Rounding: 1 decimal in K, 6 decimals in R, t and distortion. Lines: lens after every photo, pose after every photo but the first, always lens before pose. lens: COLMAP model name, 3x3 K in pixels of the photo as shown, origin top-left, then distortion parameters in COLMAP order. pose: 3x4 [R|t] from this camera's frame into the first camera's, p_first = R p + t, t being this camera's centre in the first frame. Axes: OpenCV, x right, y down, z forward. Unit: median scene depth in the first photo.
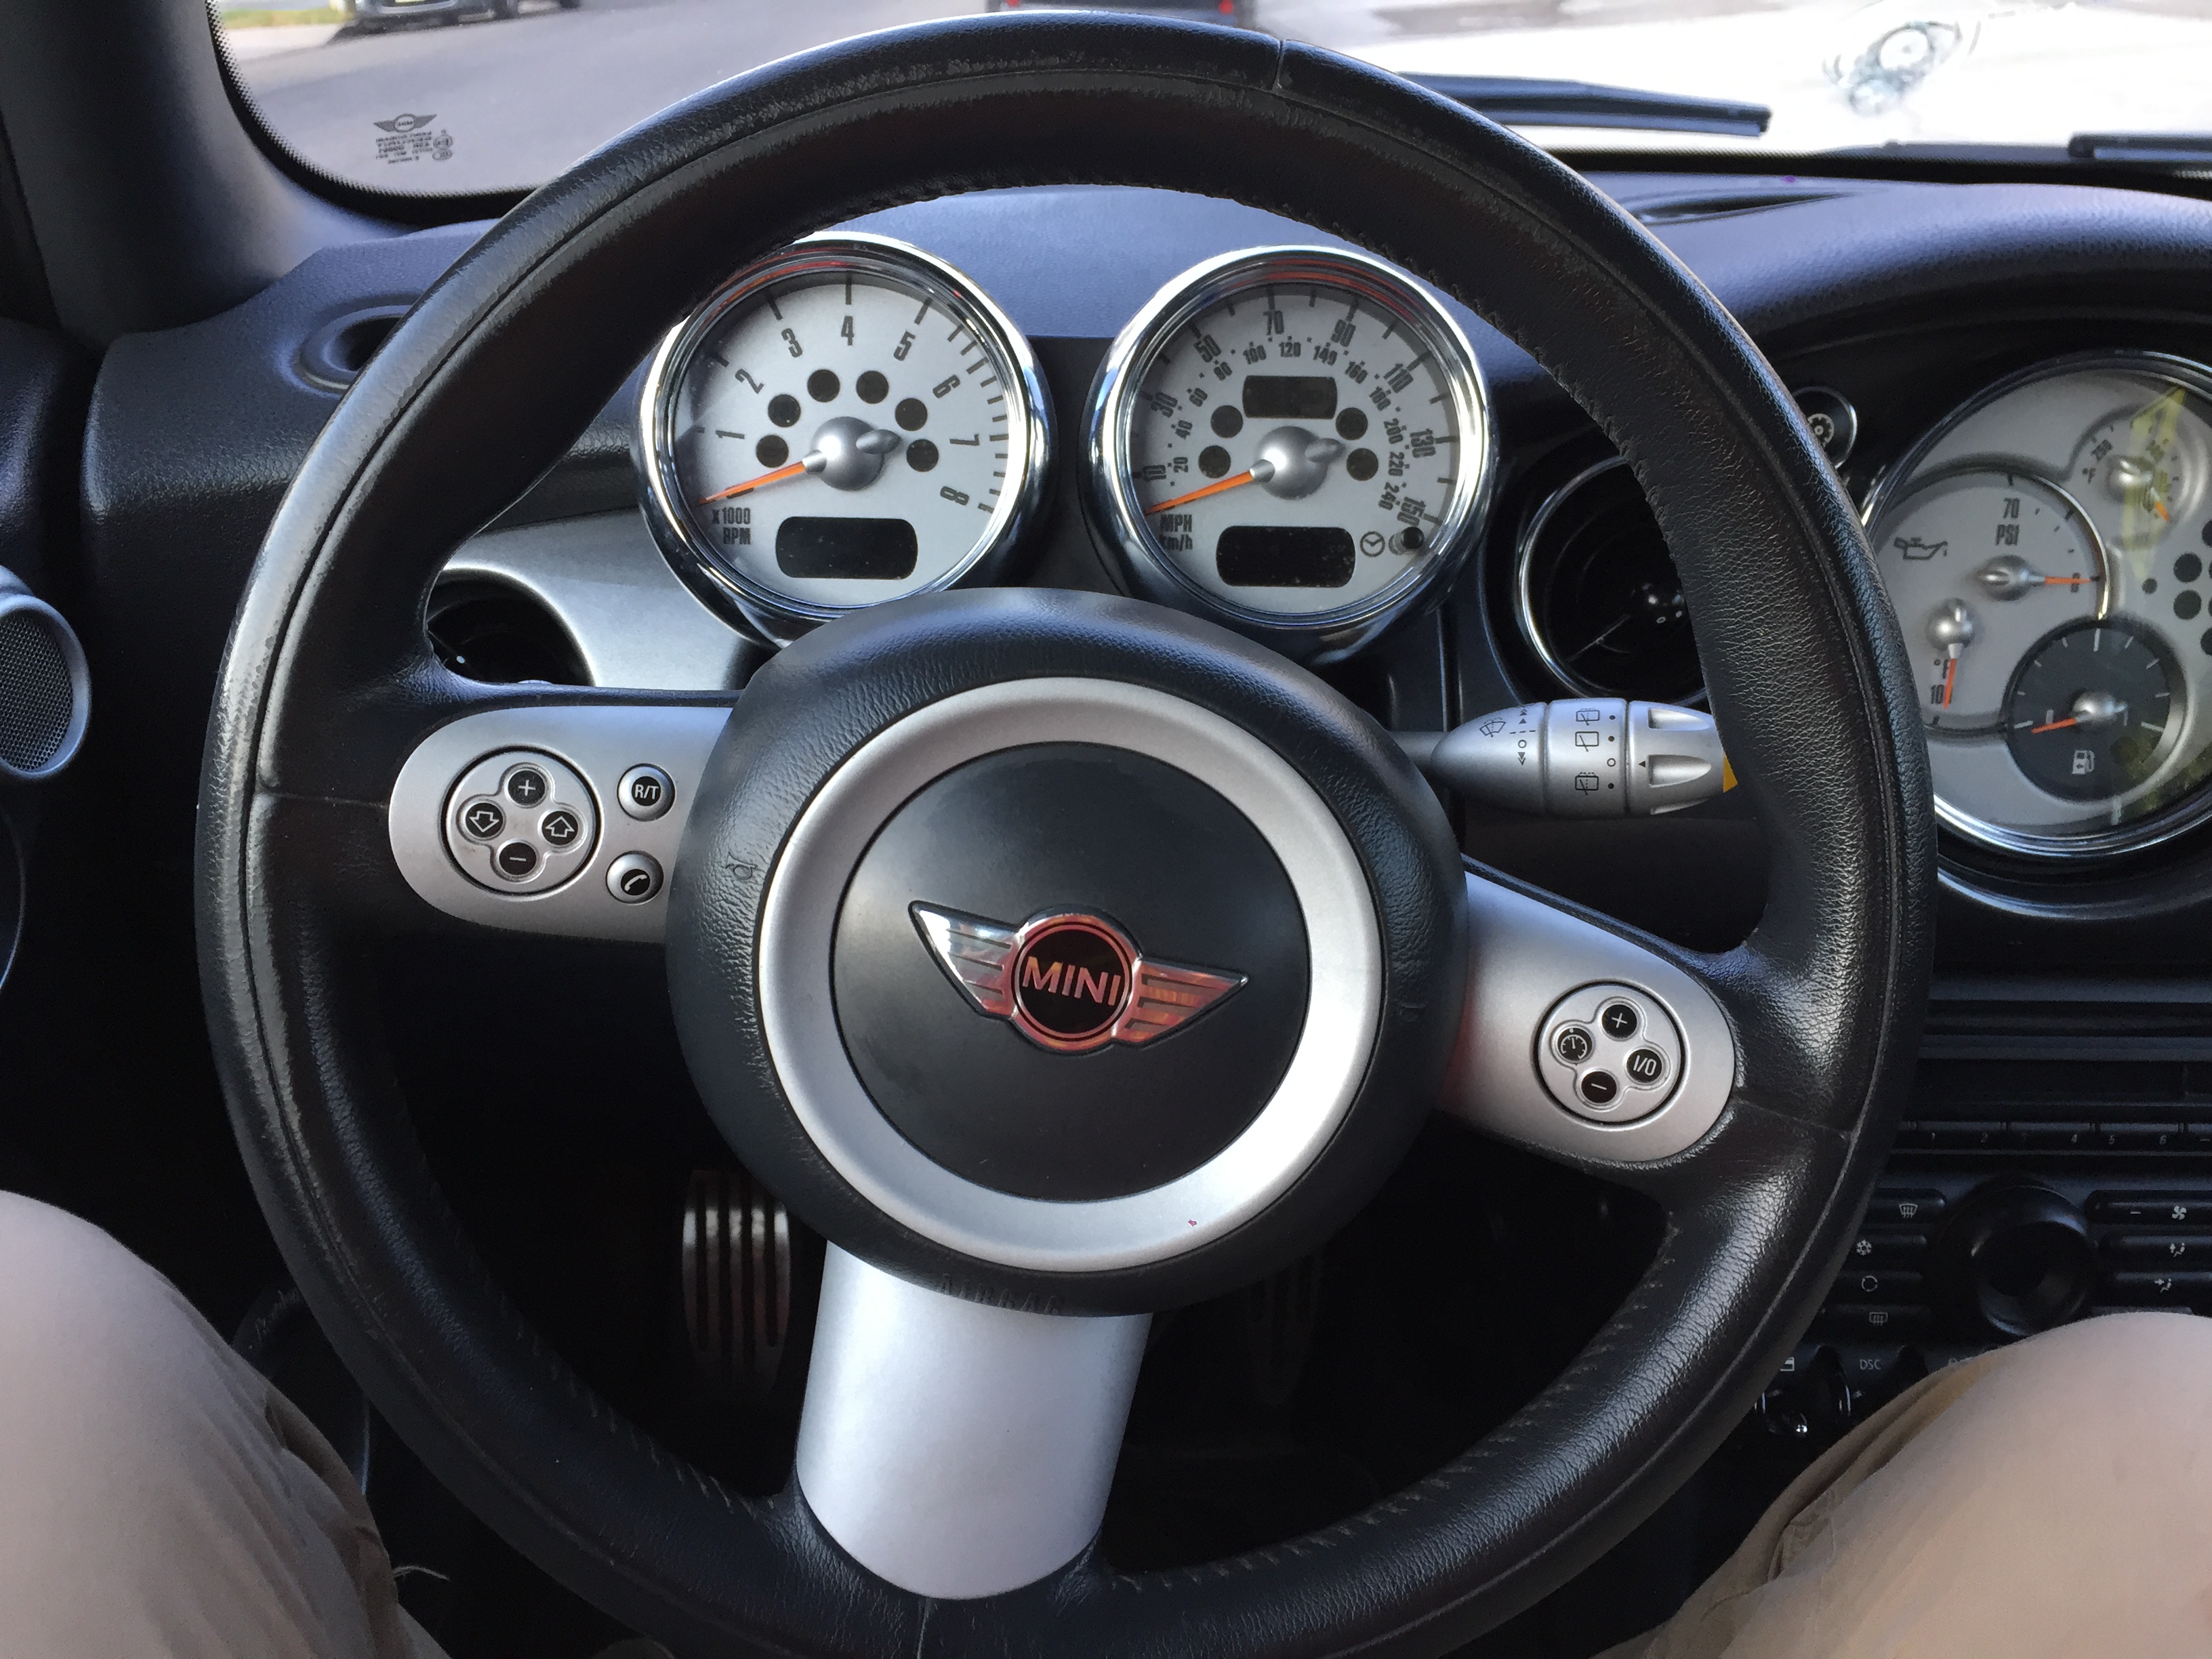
lens RADIAL K [[1919.0, 0, 1106.0], [0, 1919.0, 829.5], [0, 0, 1]] dist [0.059911, -0.082173]
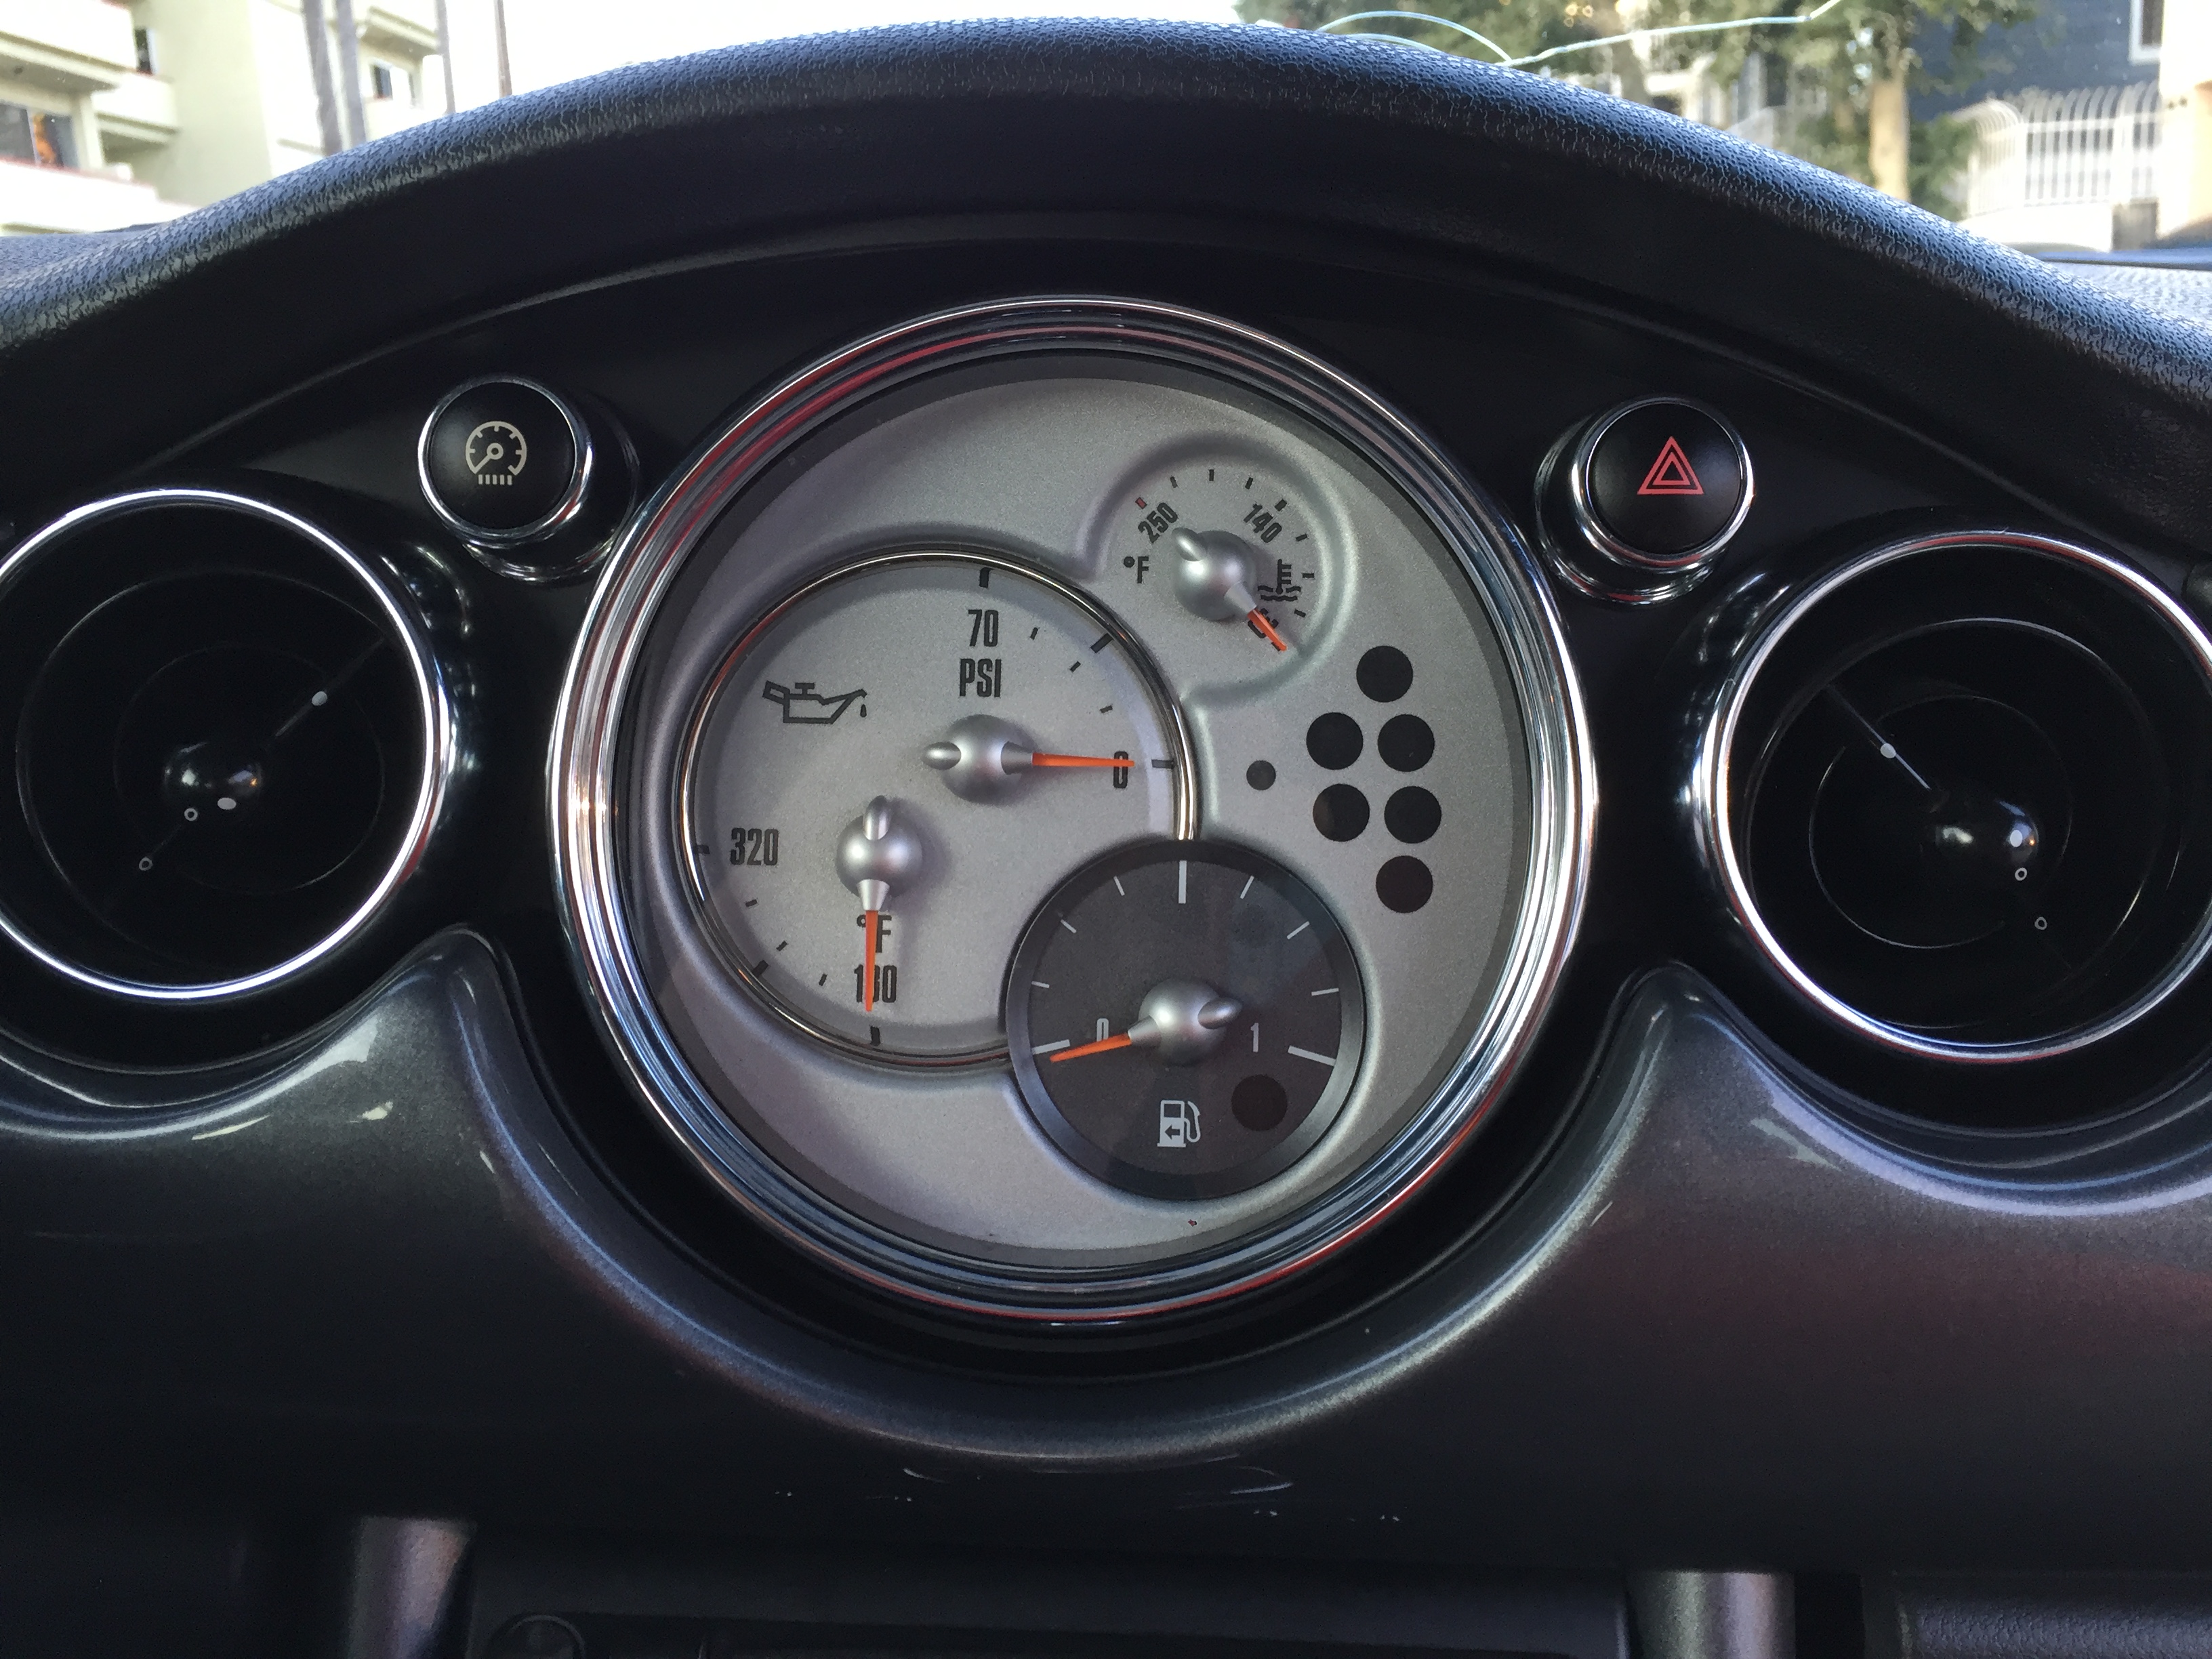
lens RADIAL K [[1919.0, 0, 1106.0], [0, 1919.0, 829.5], [0, 0, 1]] dist [0.059911, -0.082173]
pose [[0.996280, 0.001560, -0.086159, 0.543499], [-0.020236, 0.976114, -0.216317, -0.000918], [0.083763, 0.217255, 0.972514, 0.508412]]
